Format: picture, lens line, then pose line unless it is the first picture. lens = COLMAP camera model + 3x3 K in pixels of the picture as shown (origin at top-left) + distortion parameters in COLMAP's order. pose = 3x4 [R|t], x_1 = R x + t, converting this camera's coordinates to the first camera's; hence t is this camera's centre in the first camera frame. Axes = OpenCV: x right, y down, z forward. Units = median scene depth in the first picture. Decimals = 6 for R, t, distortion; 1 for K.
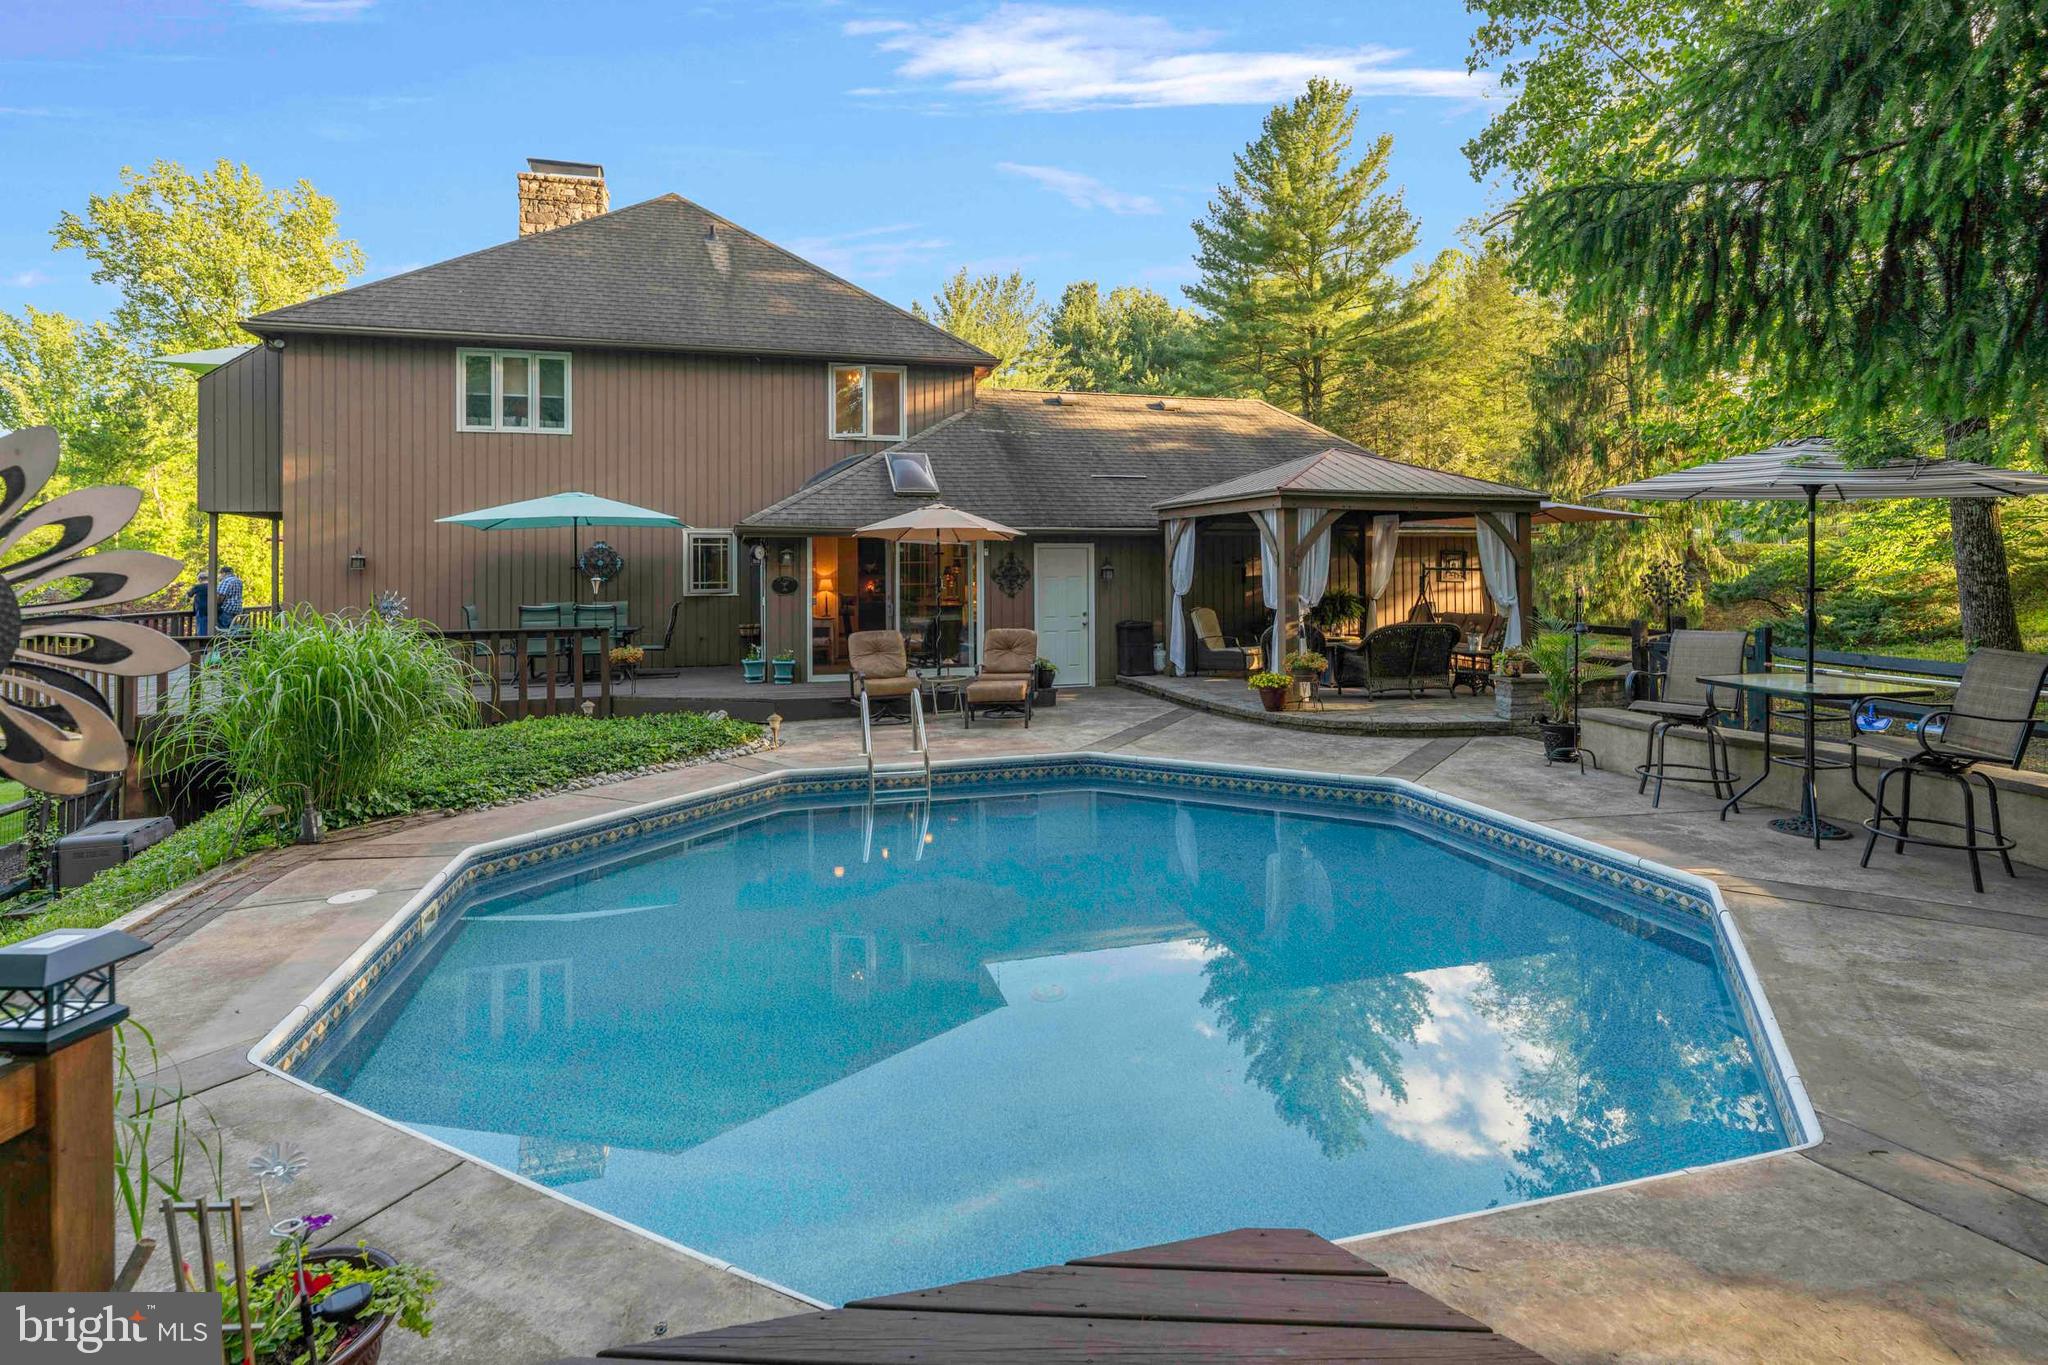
lens RADIAL K [[990.2, 0, 1025.1], [0, 990.2, 568.8], [0, 0, 1]] dist [-0.003619, -0.000064]
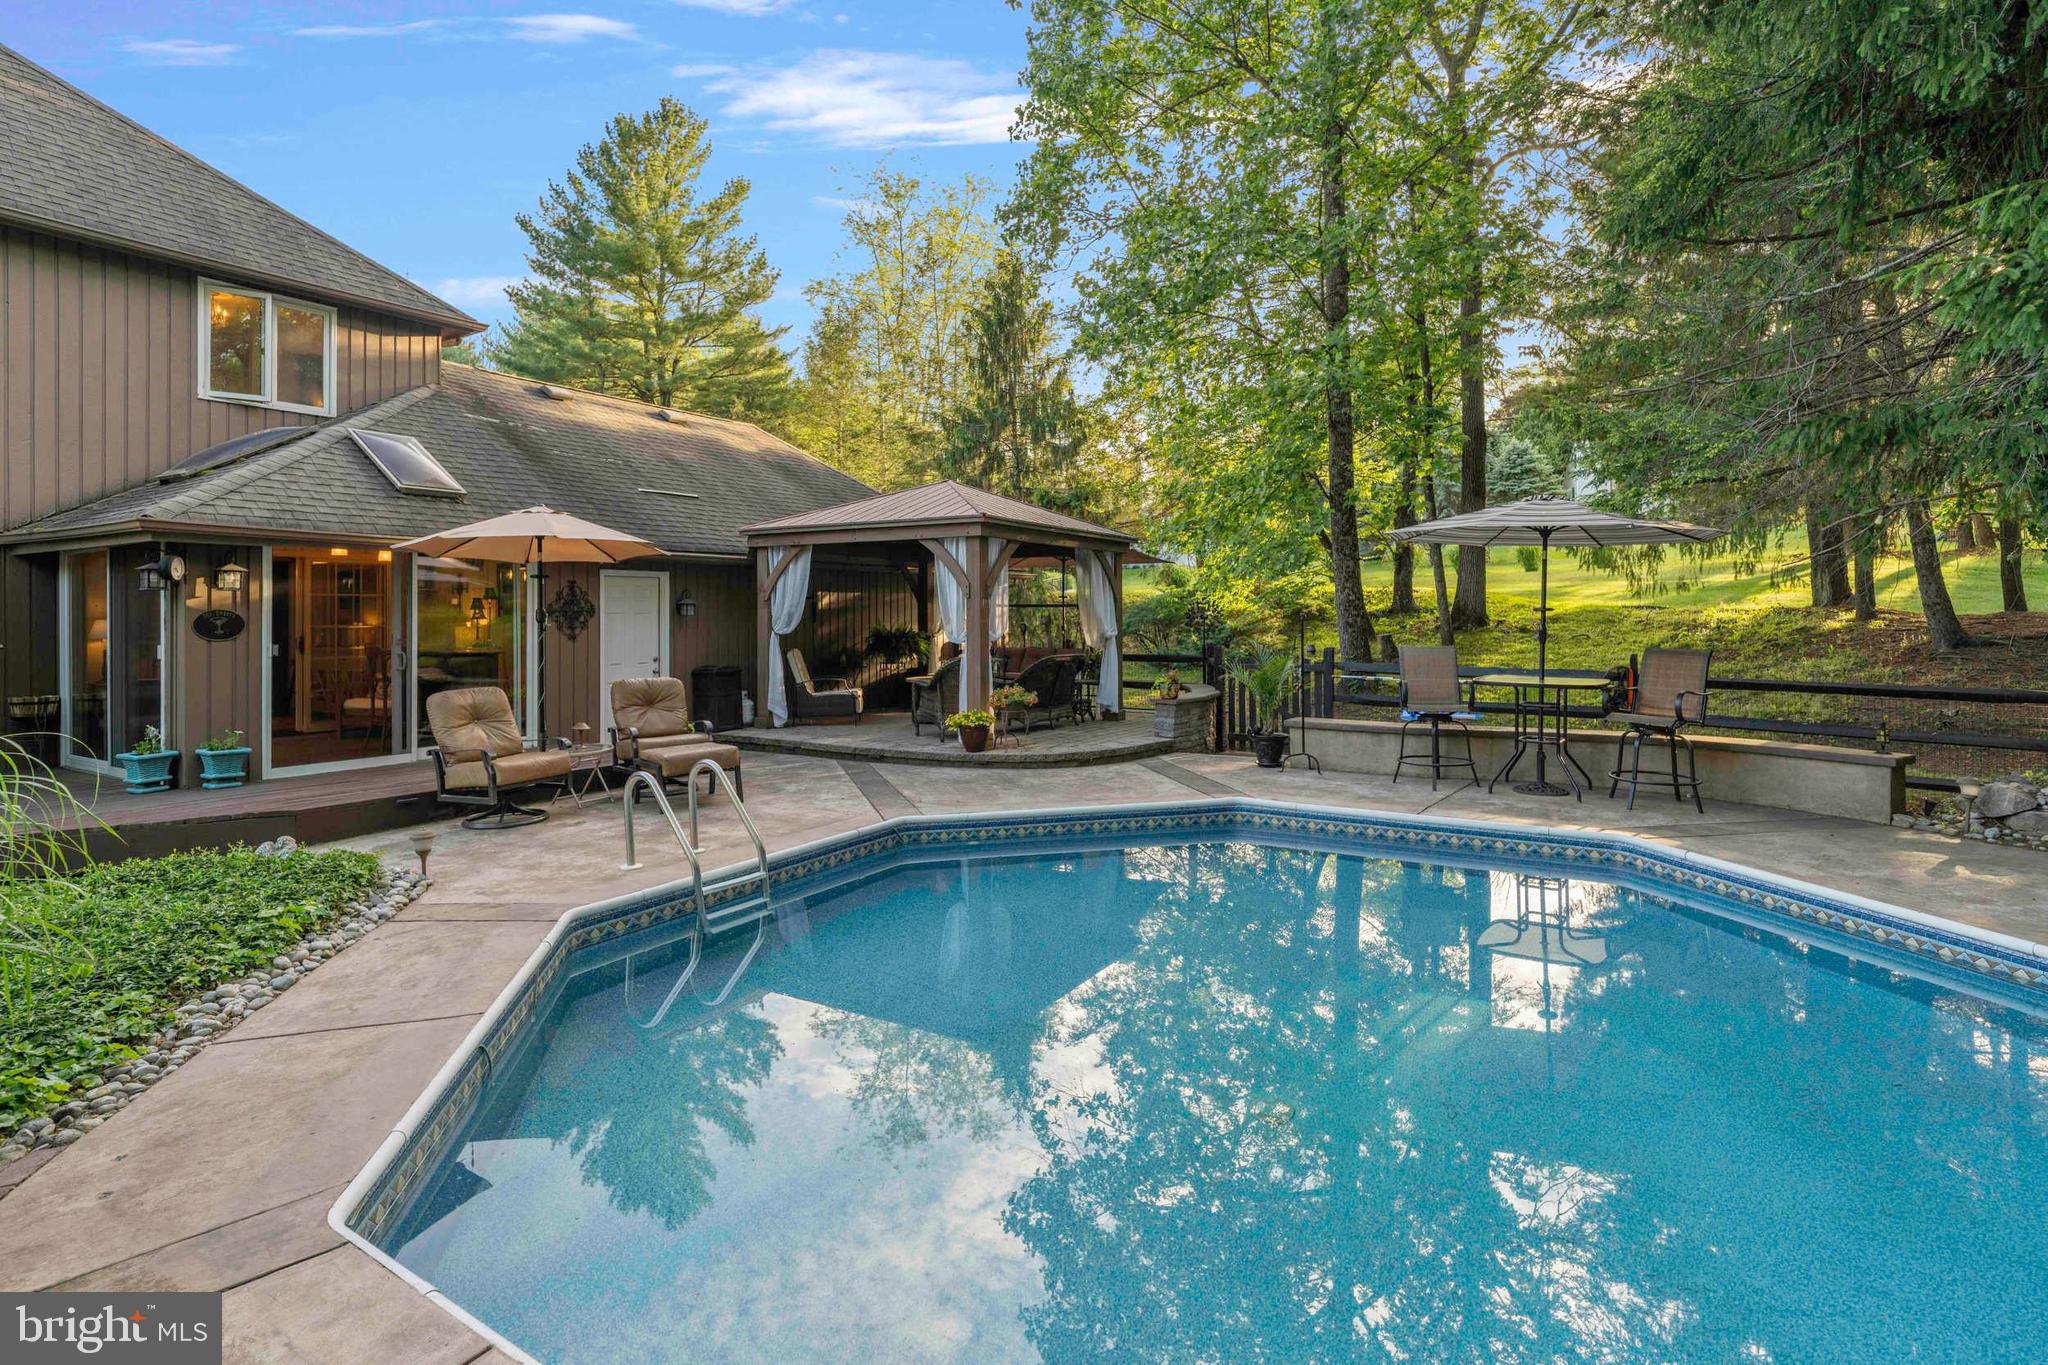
lens RADIAL K [[1000.0, 0, 1021.3], [0, 1000.0, 606.9], [0, 0, 1]] dist [0.002499, 0.000281]
pose [[0.749155, 0.005079, 0.662375, -0.257184], [0.004237, 0.999913, -0.012459, 0.014272], [-0.662381, 0.012140, 0.749069, 0.196963]]
